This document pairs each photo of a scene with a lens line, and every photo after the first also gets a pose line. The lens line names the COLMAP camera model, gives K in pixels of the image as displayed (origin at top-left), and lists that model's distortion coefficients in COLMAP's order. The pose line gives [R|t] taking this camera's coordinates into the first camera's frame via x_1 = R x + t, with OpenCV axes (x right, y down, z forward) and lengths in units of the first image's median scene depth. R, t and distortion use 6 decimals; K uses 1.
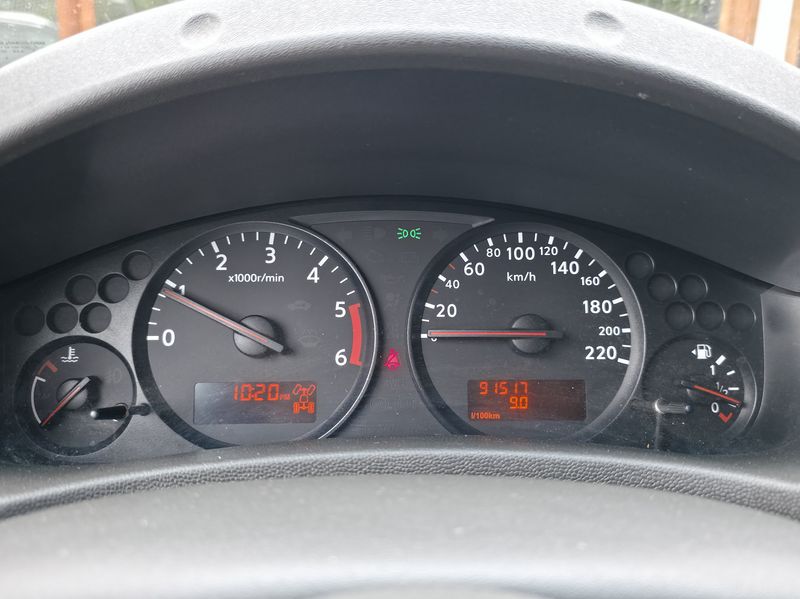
lens RADIAL K [[719.2, 0, 400.6], [0, 719.2, 300.6], [0, 0, 1]] dist [-0.010981, -0.000090]
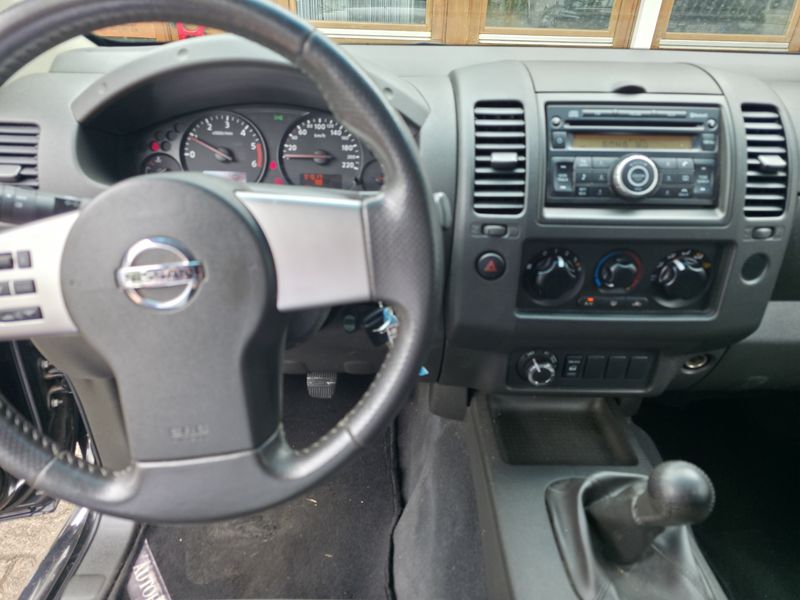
lens RADIAL K [[538.5, 0, 398.5], [0, 538.5, 300.2], [0, 0, 1]] dist [0.012451, 0.002808]
pose [[0.999545, 0.029862, -0.004263, 0.503002], [-0.027516, 0.960532, 0.276804, -0.007836], [0.012361, -0.276561, 0.960917, -1.165191]]
